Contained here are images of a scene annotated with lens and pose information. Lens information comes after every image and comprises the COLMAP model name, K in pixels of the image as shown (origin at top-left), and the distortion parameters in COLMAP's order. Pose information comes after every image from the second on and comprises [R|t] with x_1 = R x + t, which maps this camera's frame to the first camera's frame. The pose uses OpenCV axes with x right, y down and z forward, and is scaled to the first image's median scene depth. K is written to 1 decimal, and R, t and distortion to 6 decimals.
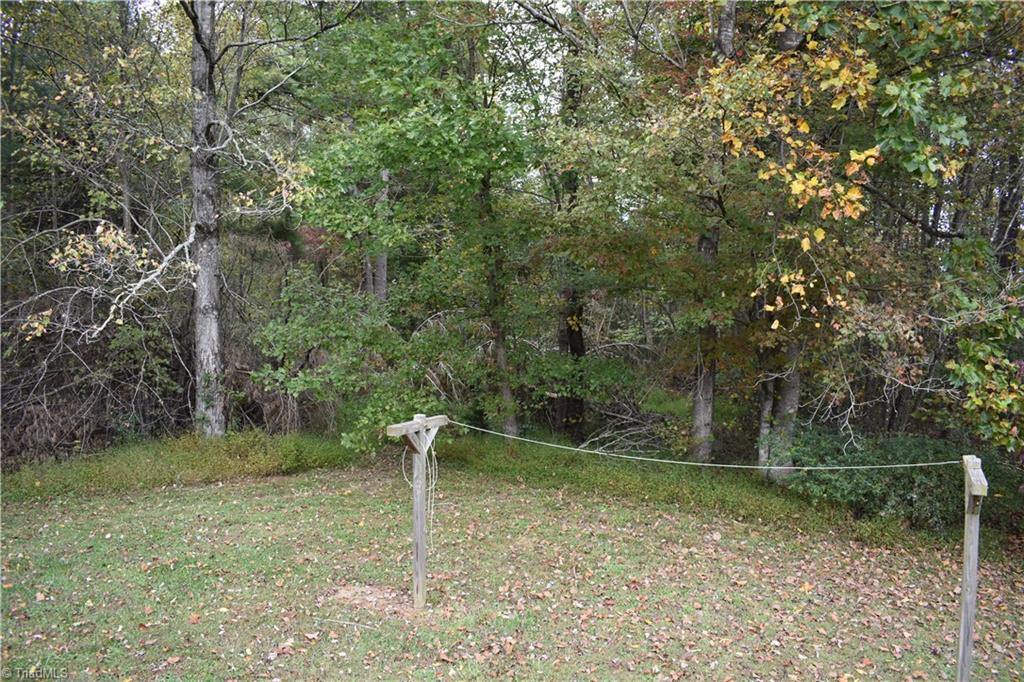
lens RADIAL K [[804.7, 0, 511.9], [0, 804.7, 338.6], [0, 0, 1]] dist [-0.096971, 0.004050]
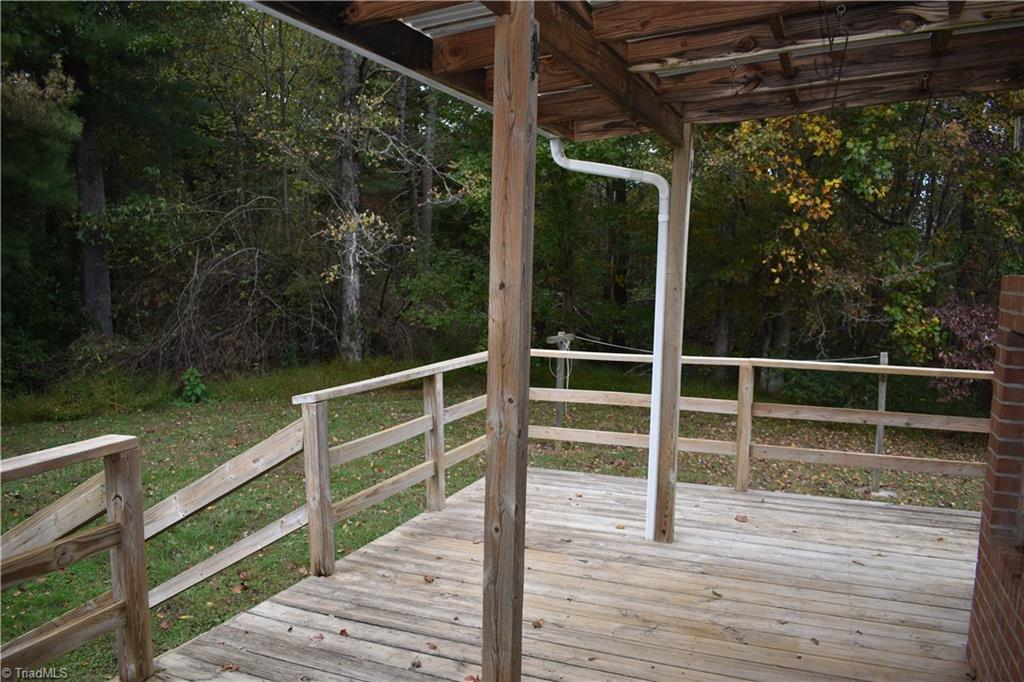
lens RADIAL K [[804.7, 0, 513.1], [0, 804.7, 342.9], [0, 0, 1]] dist [-0.096971, 0.004050]
pose [[0.999842, 0.011532, 0.013552, -0.235931], [-0.012247, 0.998469, 0.053938, 0.028961], [-0.012909, -0.054096, 0.998452, -0.641989]]
